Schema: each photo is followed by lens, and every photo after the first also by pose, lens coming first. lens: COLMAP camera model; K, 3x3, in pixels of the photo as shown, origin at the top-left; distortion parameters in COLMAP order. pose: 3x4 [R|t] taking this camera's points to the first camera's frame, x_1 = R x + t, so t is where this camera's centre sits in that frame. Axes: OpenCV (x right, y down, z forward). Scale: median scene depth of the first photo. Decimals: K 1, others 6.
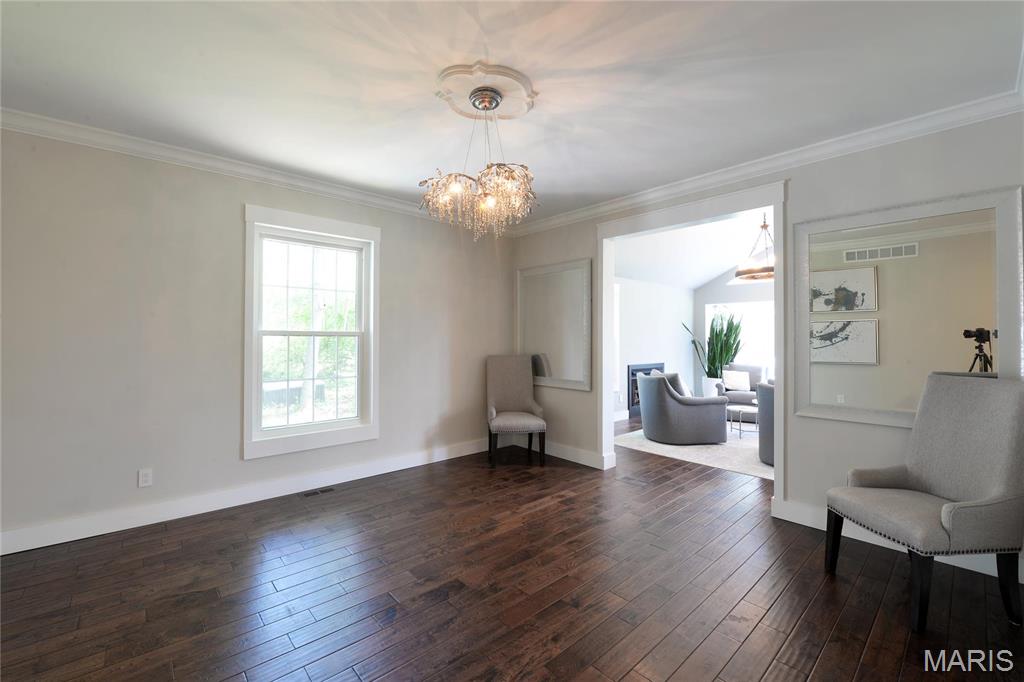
lens RADIAL K [[419.5, 0, 497.9], [0, 419.5, 339.4], [0, 0, 1]] dist [-0.016808, -0.000203]
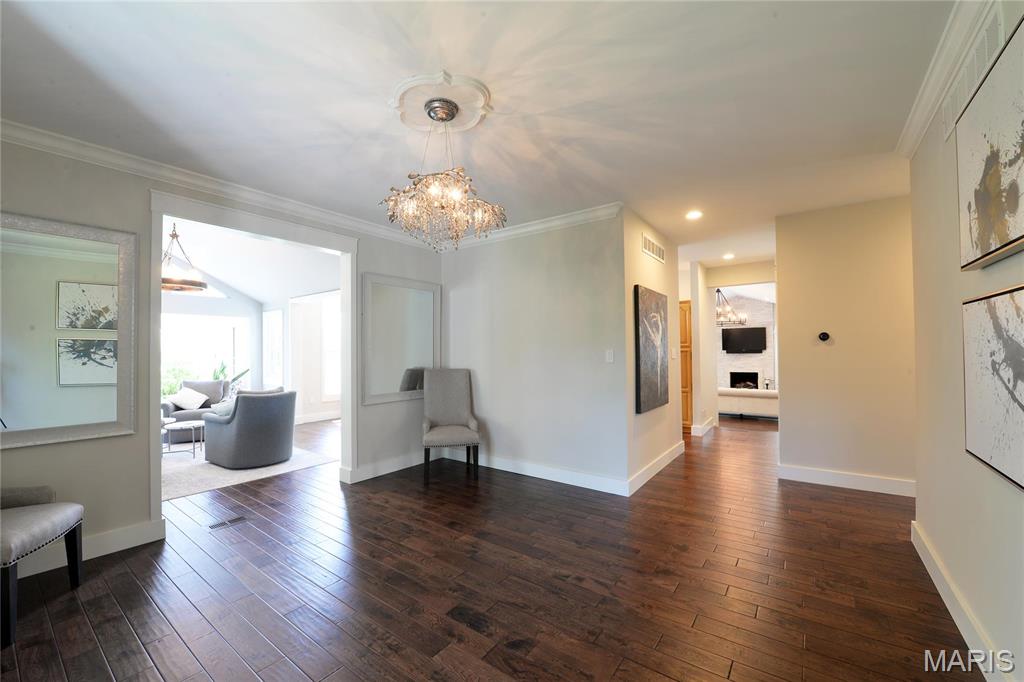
lens RADIAL K [[406.1, 0, 511.5], [0, 406.1, 345.6], [0, 0, 1]] dist [-0.014924, -0.004509]
pose [[-0.214680, 0.012974, 0.976598, -0.727172], [0.014465, 0.999844, -0.010103, 0.000051], [-0.976577, 0.011957, -0.214834, 0.762490]]
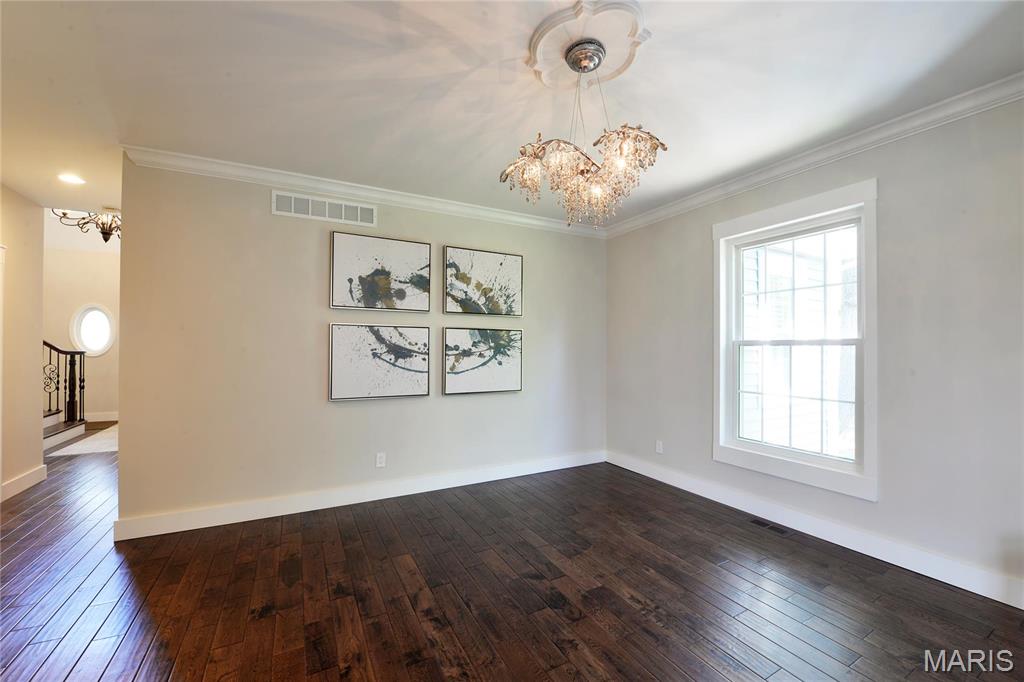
lens RADIAL K [[408.5, 0, 513.6], [0, 408.5, 346.1], [0, 0, 1]] dist [-0.021587, -0.000659]
pose [[-0.220973, -0.010474, -0.975224, 0.567149], [-0.009514, 0.999918, -0.008584, 0.007154], [0.975233, 0.007382, -0.221055, 0.757296]]
